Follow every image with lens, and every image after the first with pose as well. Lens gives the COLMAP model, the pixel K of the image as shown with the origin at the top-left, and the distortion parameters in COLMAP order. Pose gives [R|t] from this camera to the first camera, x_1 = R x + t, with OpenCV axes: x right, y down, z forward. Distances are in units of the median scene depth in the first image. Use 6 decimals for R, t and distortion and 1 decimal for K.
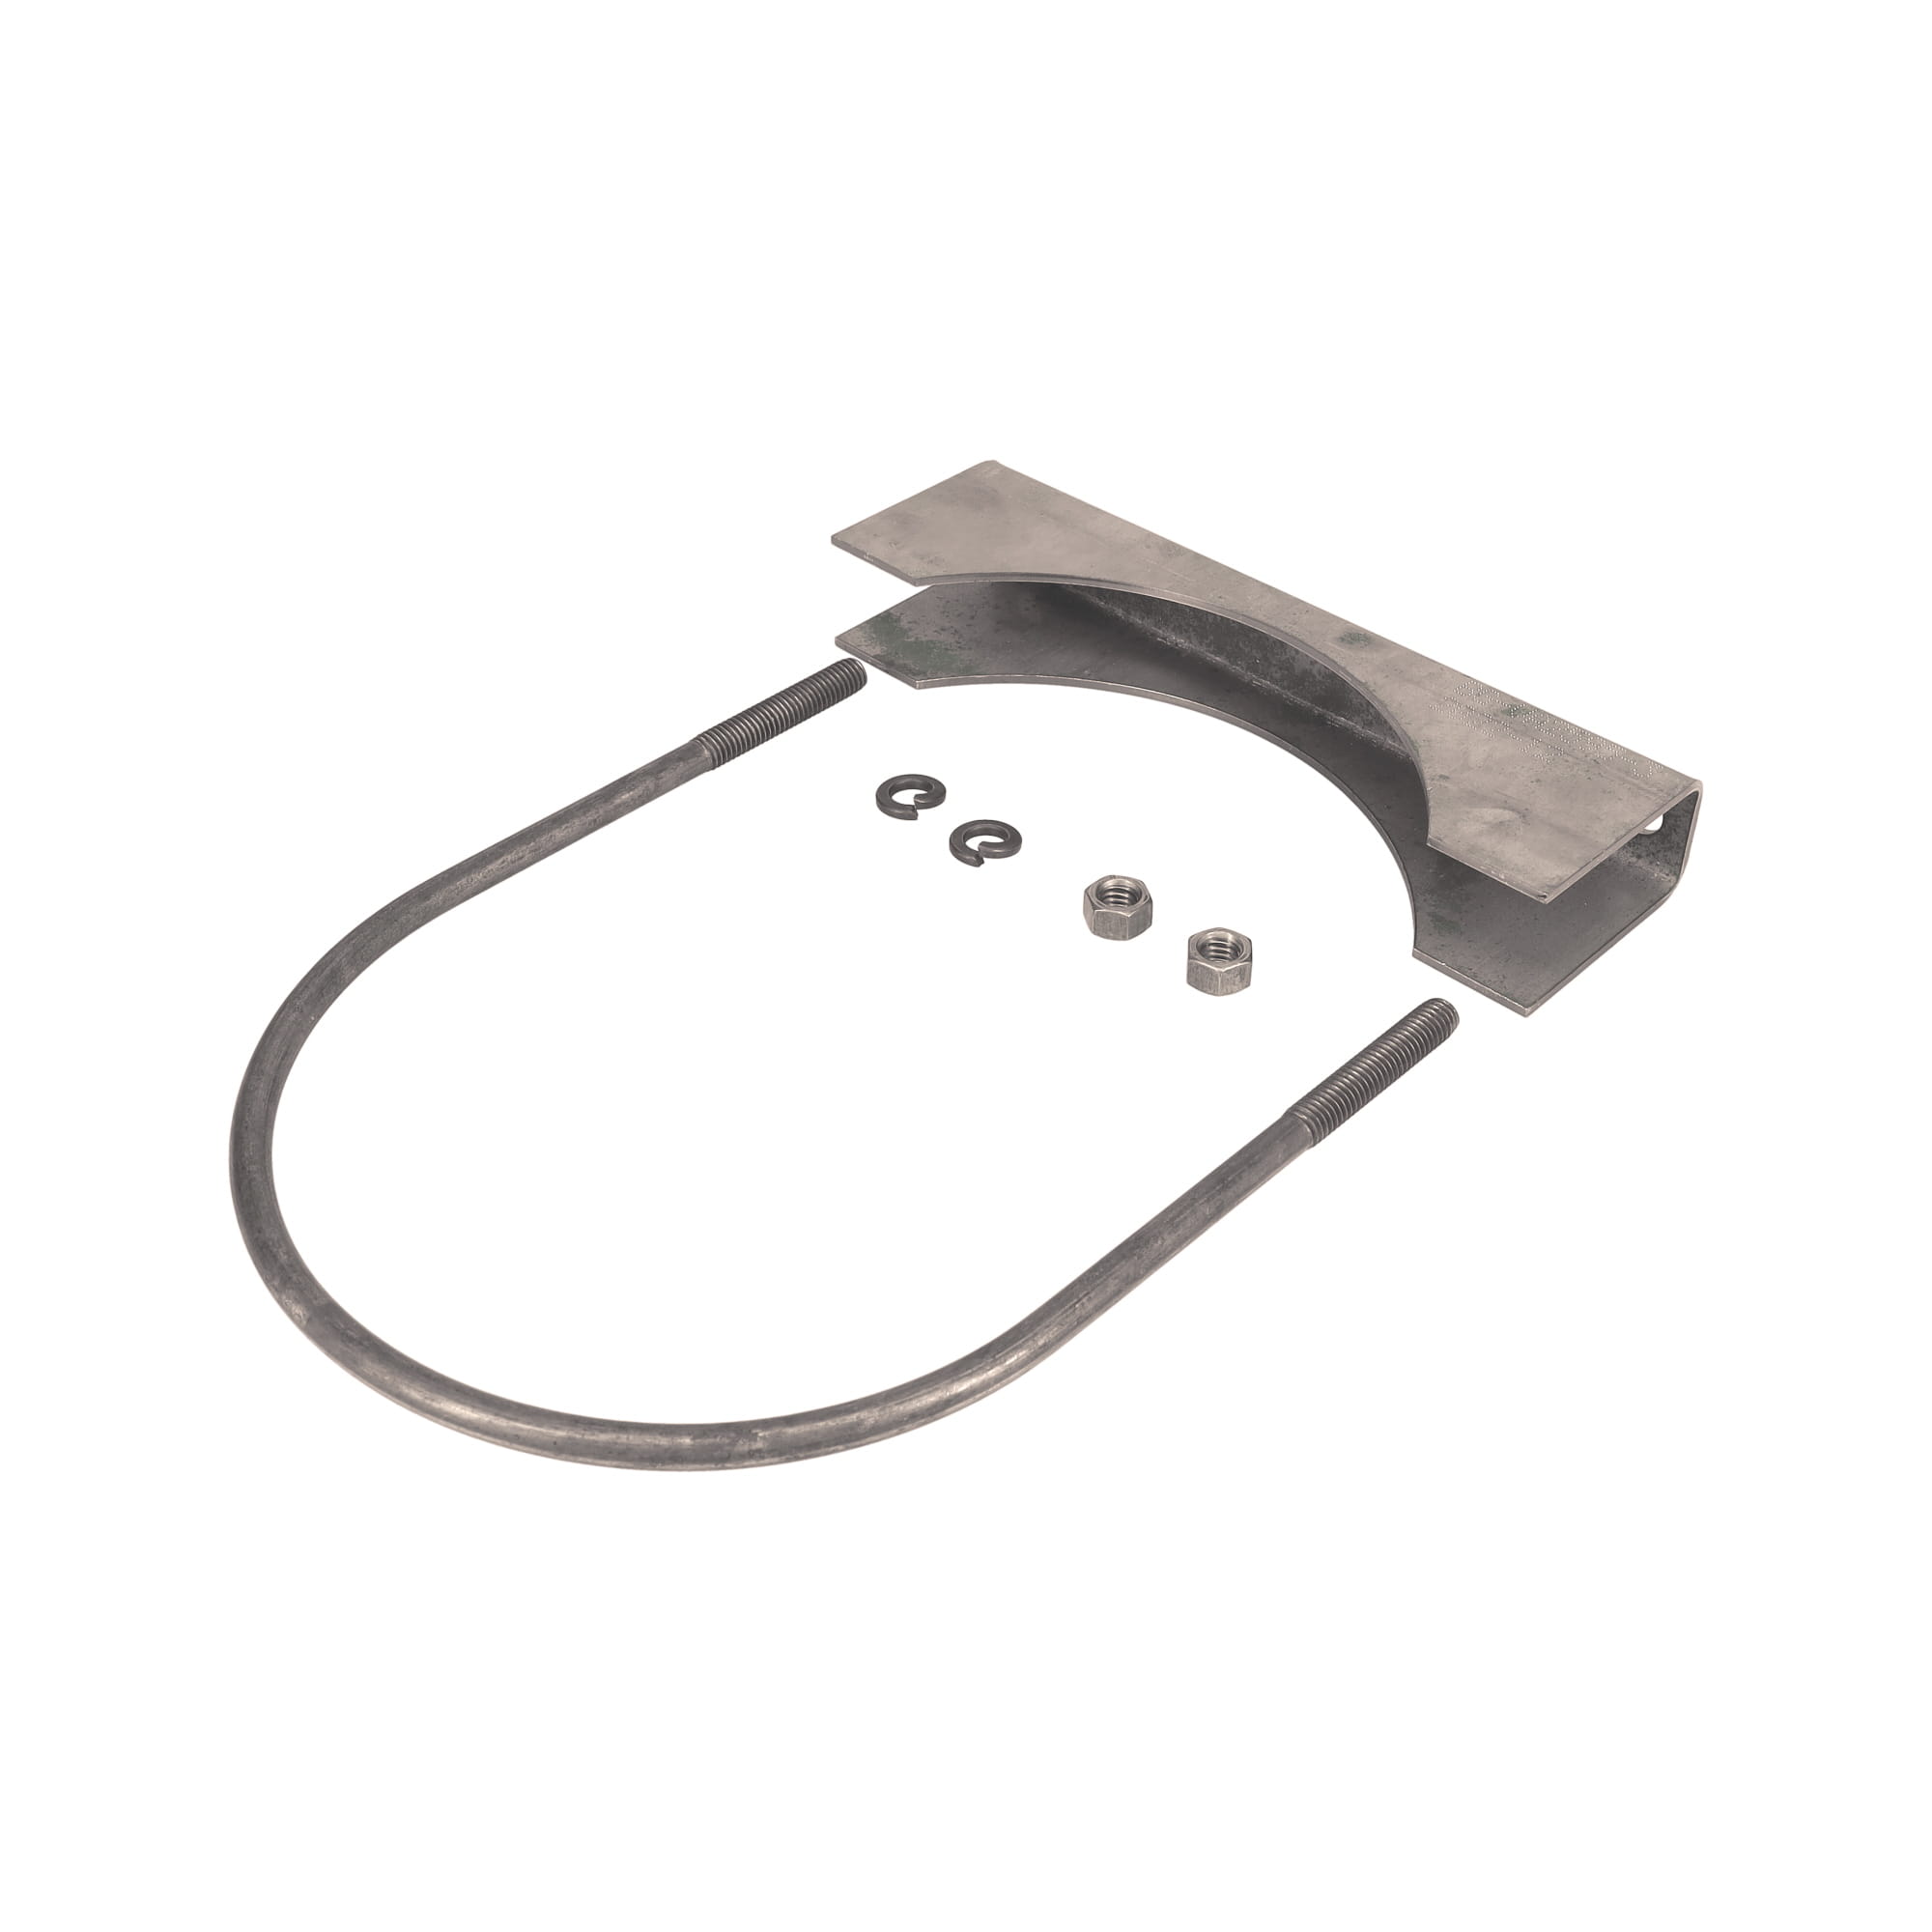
lens RADIAL K [[2552.6, 0, 975.6], [0, 2552.6, 844.0], [0, 0, 1]] dist [-0.016692, -0.030086]
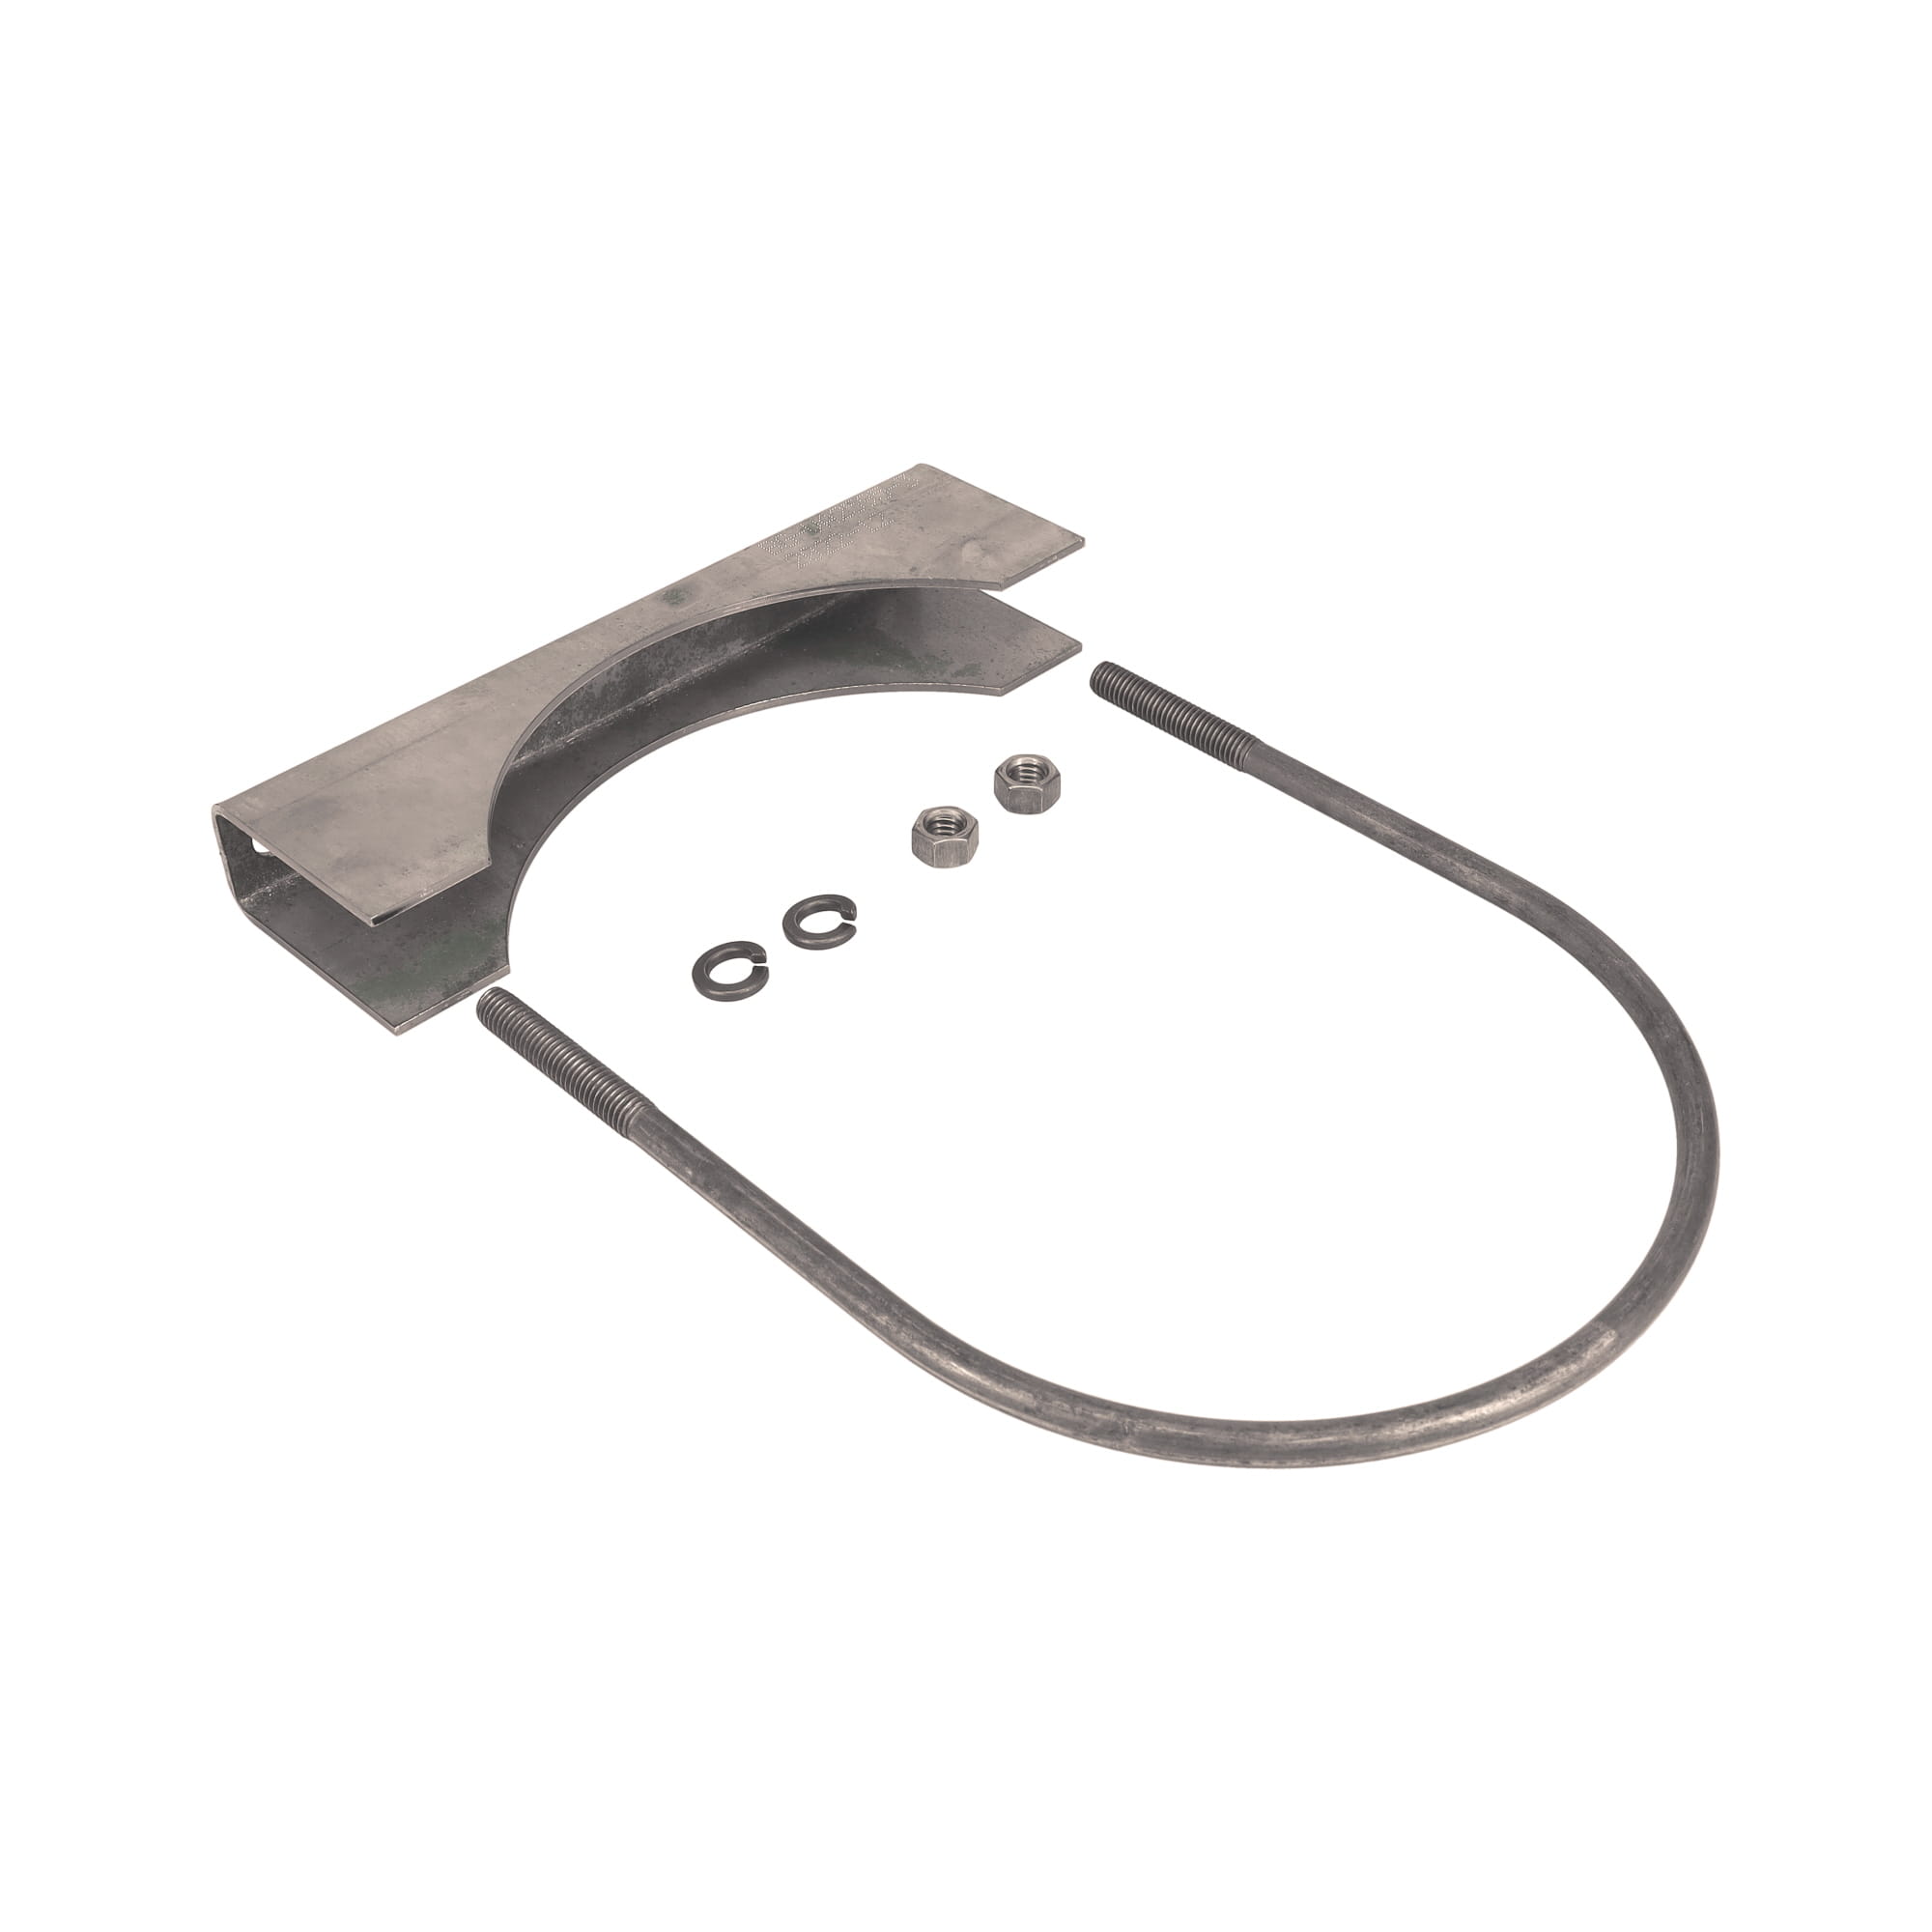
lens RADIAL K [[2552.6, 0, 975.6], [0, 2552.6, 844.0], [0, 0, 1]] dist [-0.016692, -0.030086]
pose [[0.016128, -0.600075, 0.799781, -0.749442], [0.601659, 0.644688, 0.471576, -0.439235], [-0.798590, 0.473590, 0.371438, 0.586018]]
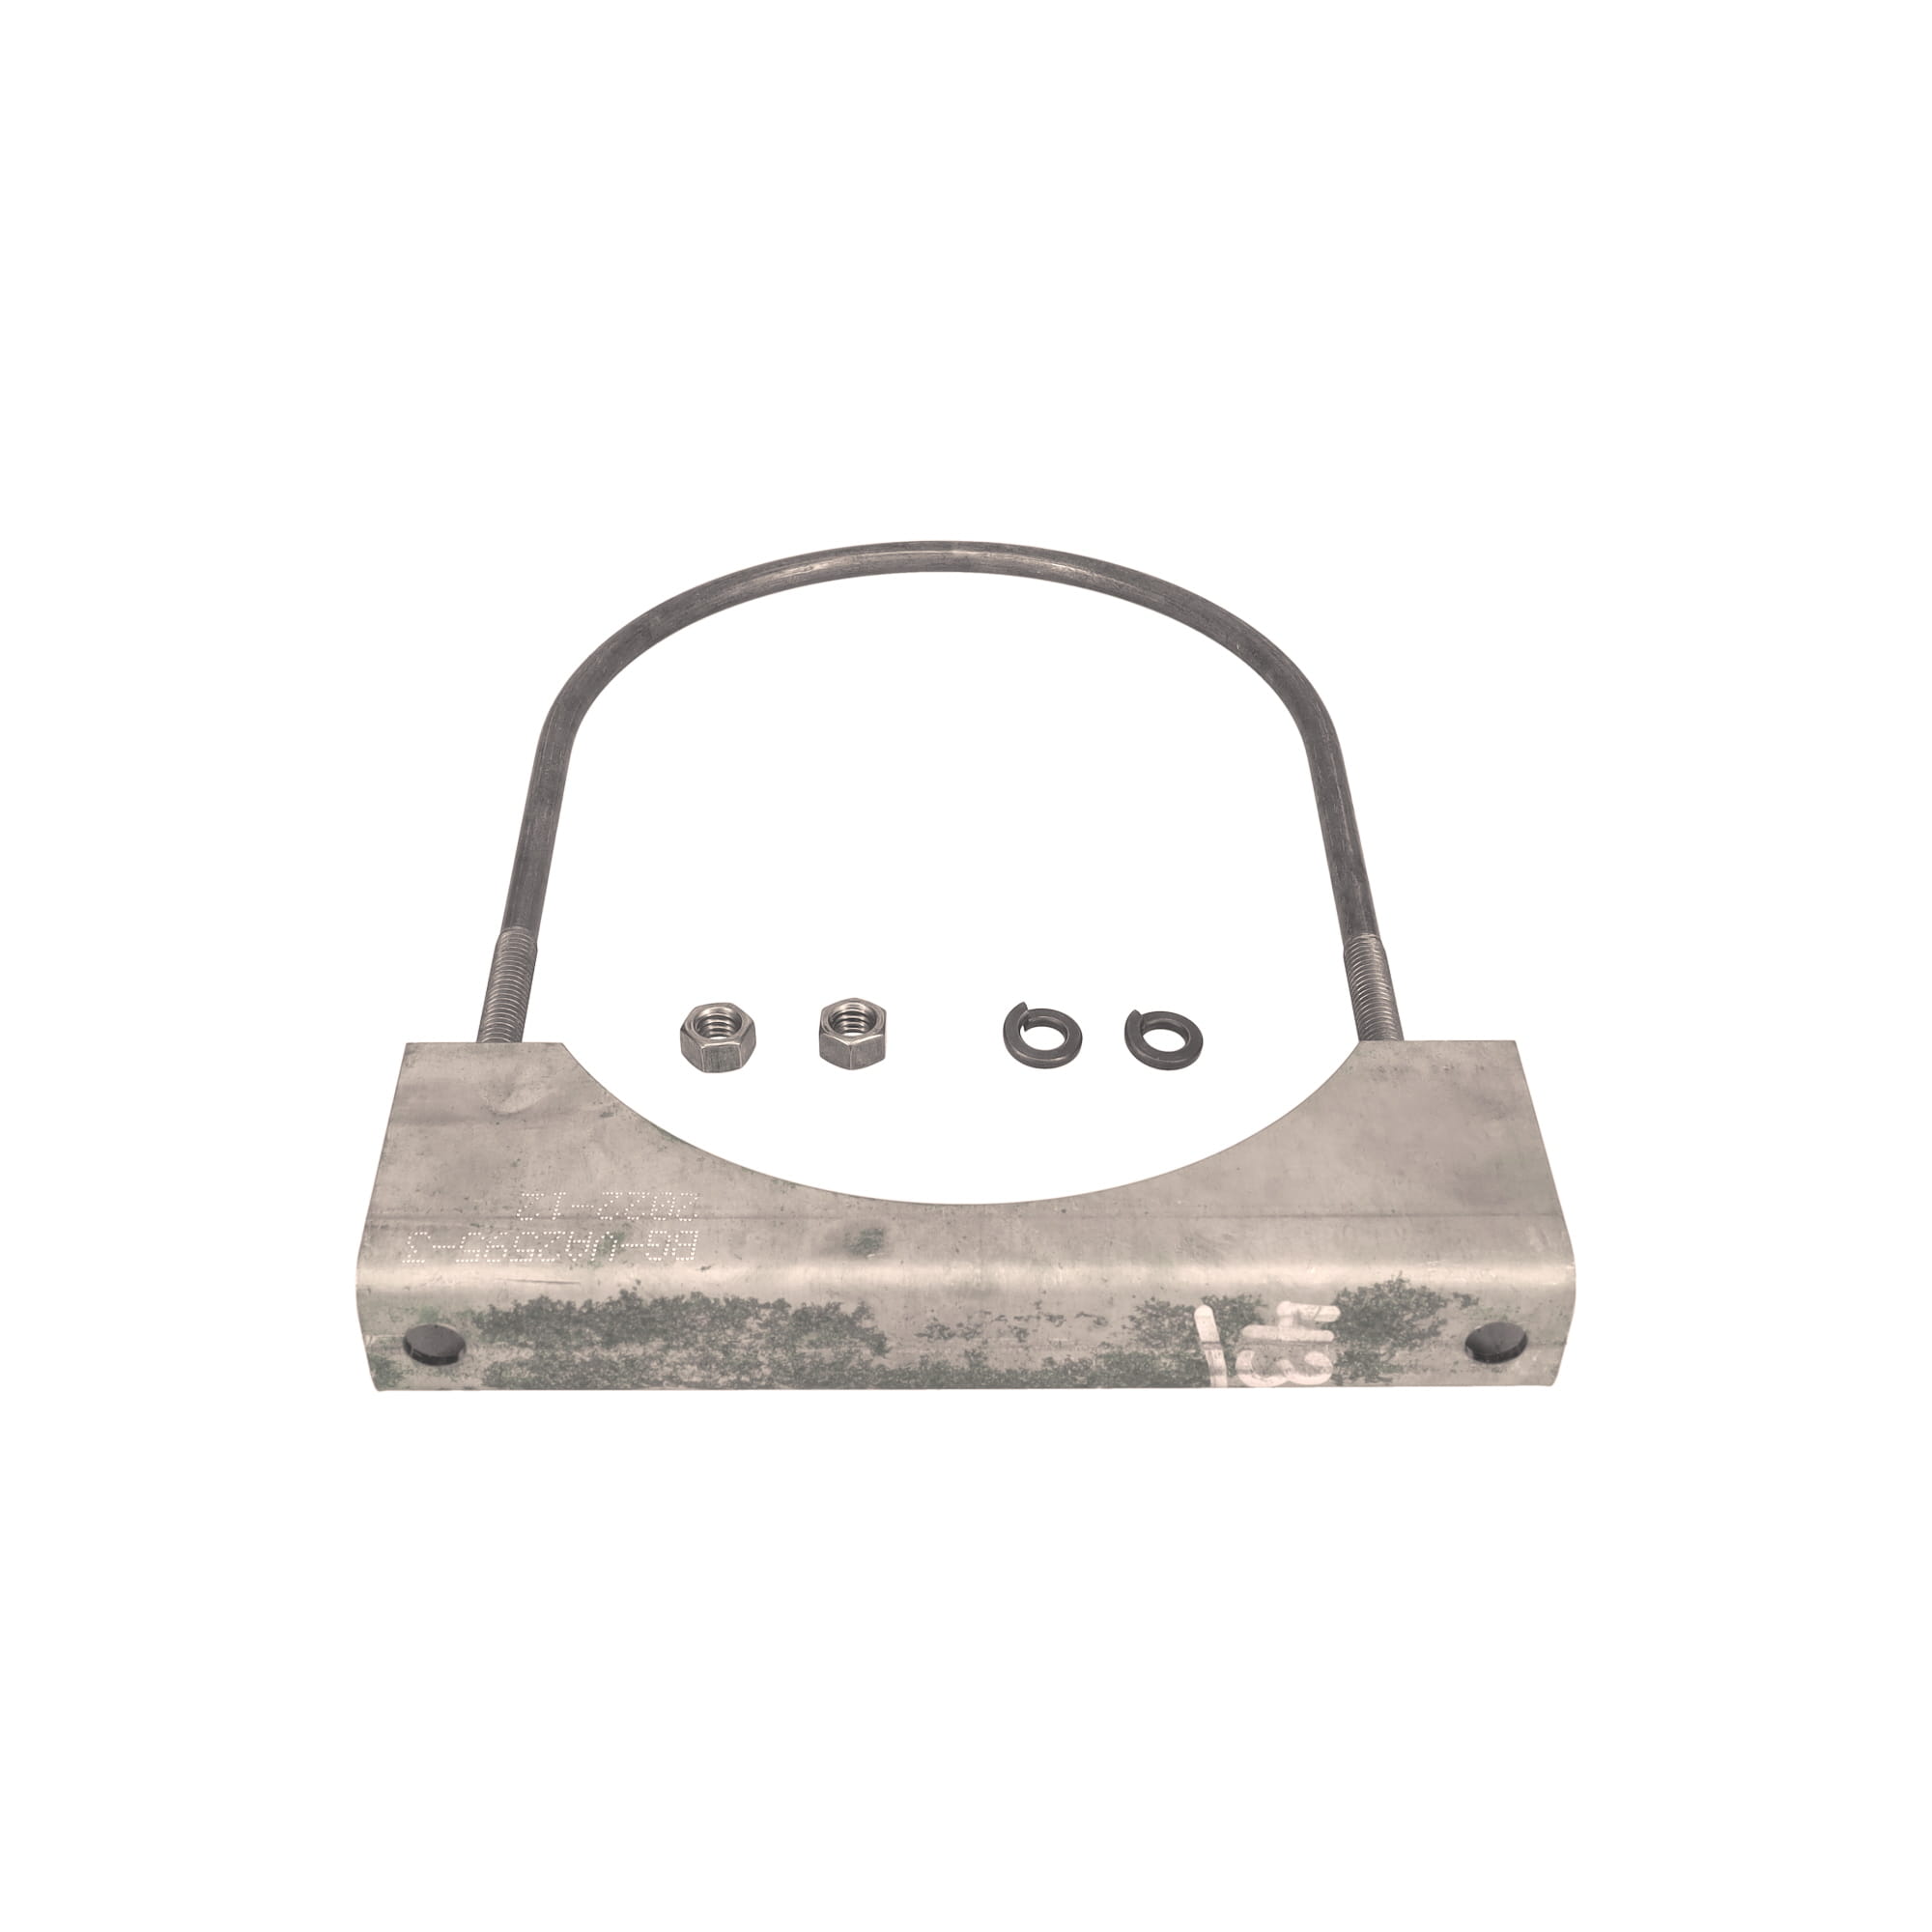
lens RADIAL K [[2571.6, 0, 903.5], [0, 2571.6, 968.4], [0, 0, 1]] dist [-0.027524, -0.022239]
pose [[-0.720109, 0.443284, -0.533799, 0.521098], [-0.411011, 0.347307, 0.842880, -0.767054], [0.559028, 0.826364, -0.067904, 1.019210]]
